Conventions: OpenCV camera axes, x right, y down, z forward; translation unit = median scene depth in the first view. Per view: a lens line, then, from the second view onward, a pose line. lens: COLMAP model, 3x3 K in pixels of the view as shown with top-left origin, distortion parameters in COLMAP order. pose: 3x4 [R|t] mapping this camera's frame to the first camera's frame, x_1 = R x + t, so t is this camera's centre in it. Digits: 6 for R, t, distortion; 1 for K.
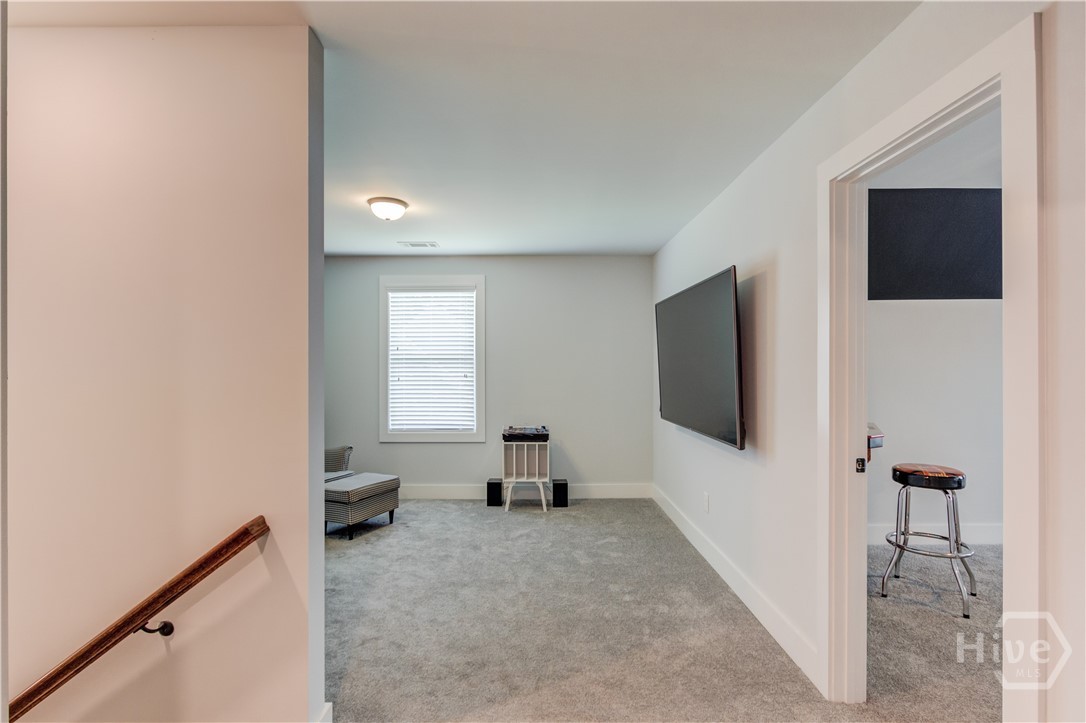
lens RADIAL K [[532.5, 0, 540.9], [0, 532.5, 361.5], [0, 0, 1]] dist [-0.001494, 0.003991]
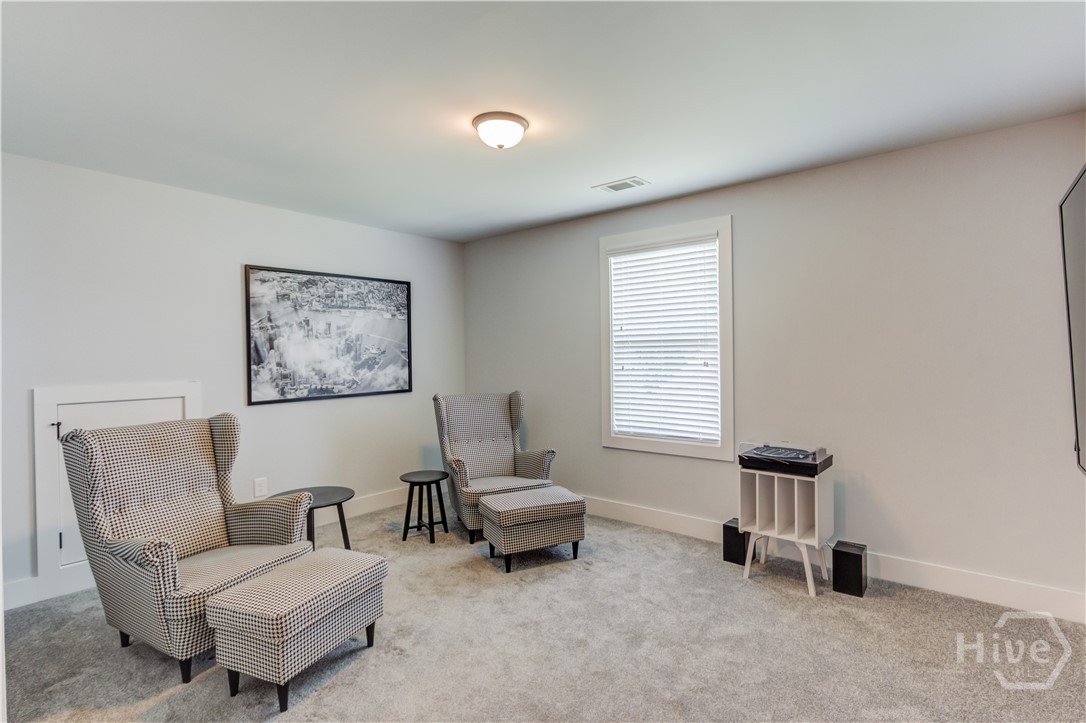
lens RADIAL K [[532.5, 0, 535.5], [0, 532.5, 357.0], [0, 0, 1]] dist [-0.001494, 0.003991]
pose [[0.769706, -0.004097, -0.638386, 0.149429], [0.015865, 0.999793, 0.012712, 0.005903], [0.638201, -0.019913, 0.769612, 0.357643]]
